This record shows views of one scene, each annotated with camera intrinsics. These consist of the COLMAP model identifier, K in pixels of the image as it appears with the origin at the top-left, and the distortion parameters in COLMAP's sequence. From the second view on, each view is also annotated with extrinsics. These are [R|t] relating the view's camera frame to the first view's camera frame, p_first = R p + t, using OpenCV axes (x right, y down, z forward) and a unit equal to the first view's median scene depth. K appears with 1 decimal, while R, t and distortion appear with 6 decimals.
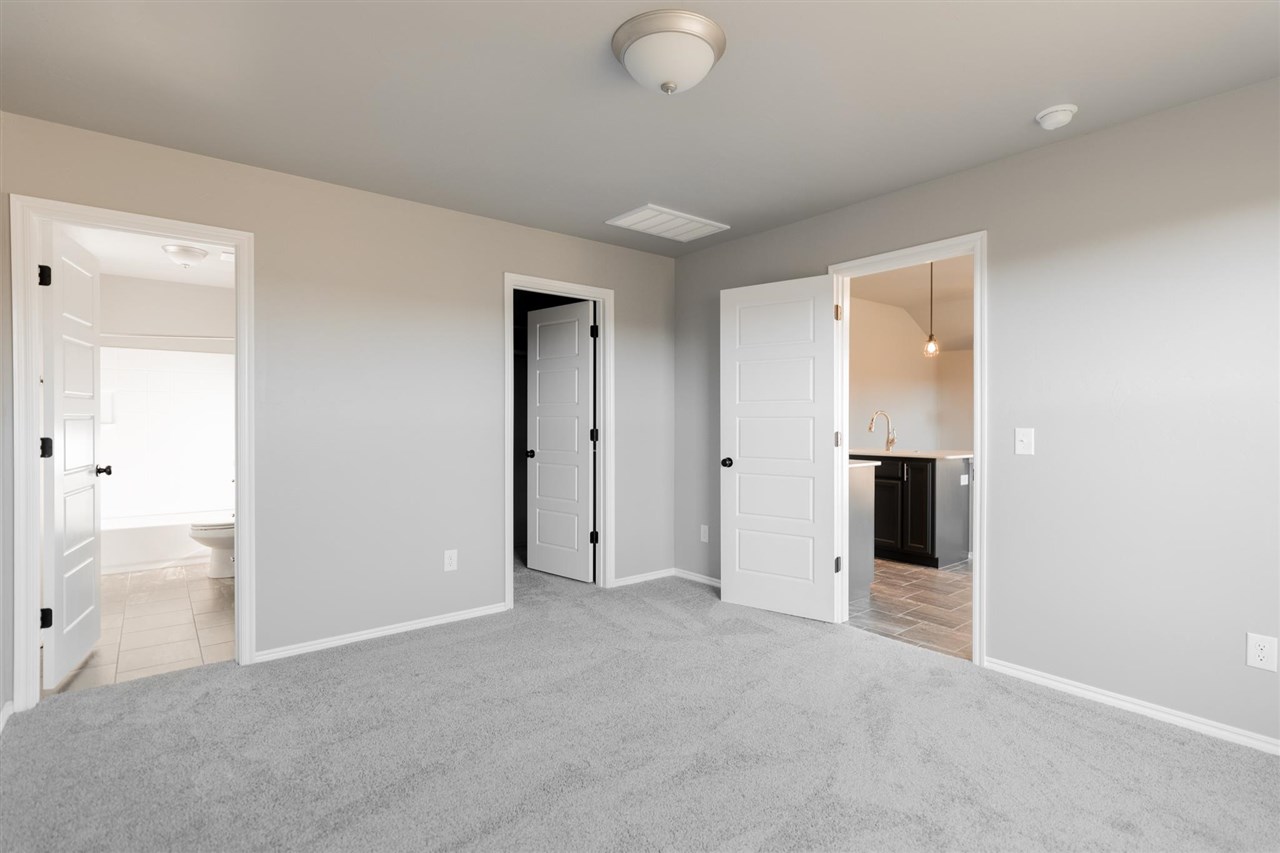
lens RADIAL K [[620.7, 0, 649.0], [0, 620.7, 425.7], [0, 0, 1]] dist [0.000428, -0.000317]
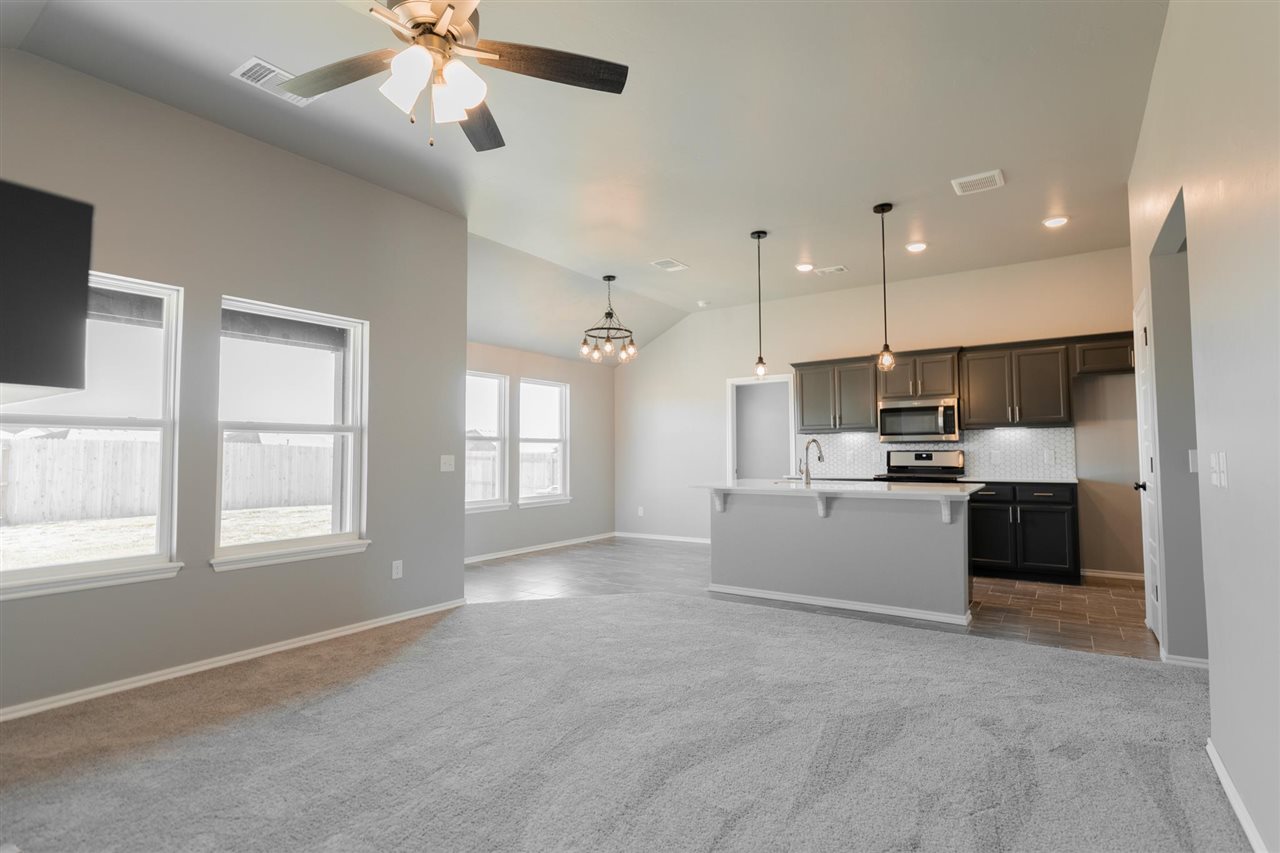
lens RADIAL K [[620.7, 0, 649.0], [0, 620.7, 425.7], [0, 0, 1]] dist [0.000428, -0.000317]
pose [[-0.955441, -0.005206, -0.295137, 0.944012], [0.006326, 0.999254, -0.038105, -0.010364], [0.295115, -0.038274, -0.954695, 1.950560]]
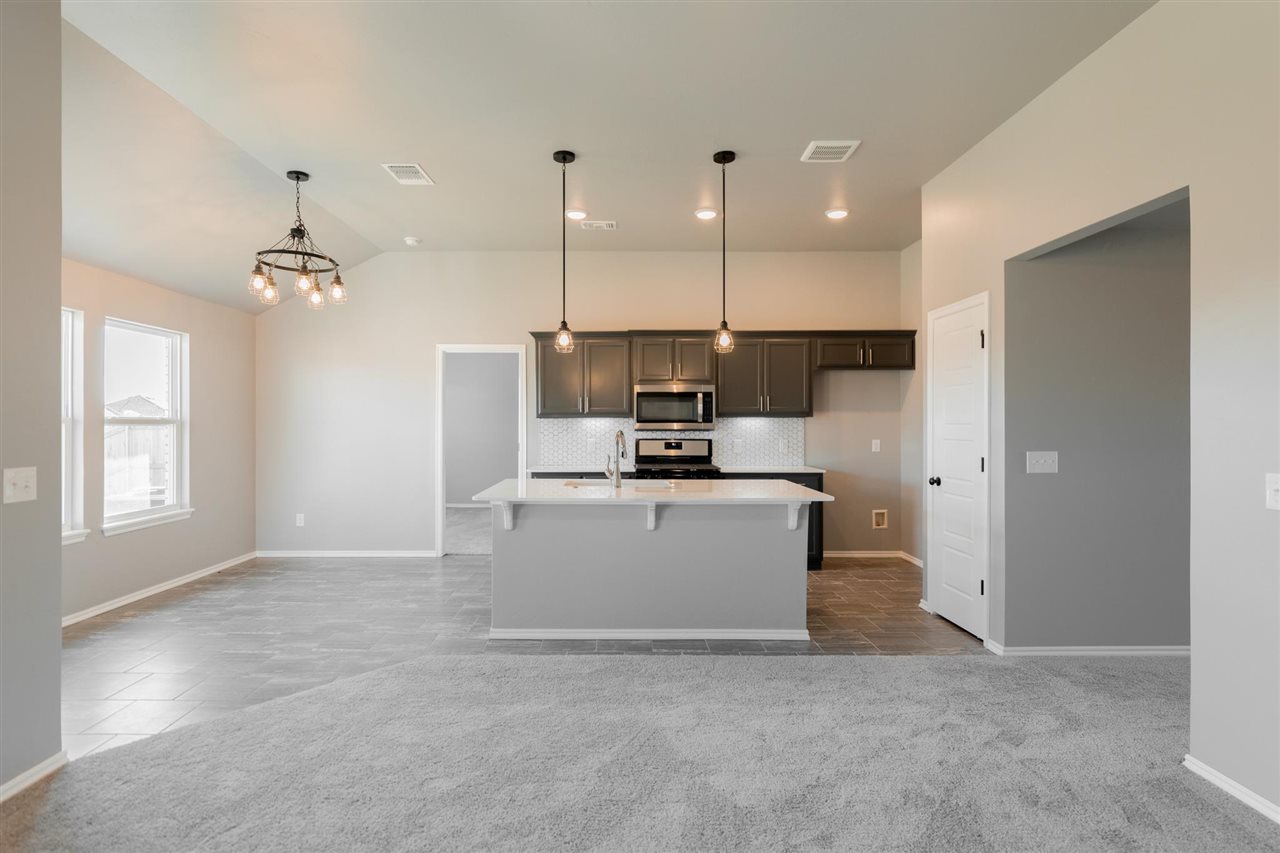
lens RADIAL K [[638.2, 0, 616.7], [0, 638.2, 426.7], [0, 0, 1]] dist [-0.000269, 0.000019]
pose [[-0.632759, 0.004198, -0.774337, 1.036361], [-0.004231, 0.999952, 0.008879, -0.037092], [0.774337, 0.008895, -0.632711, 1.599138]]
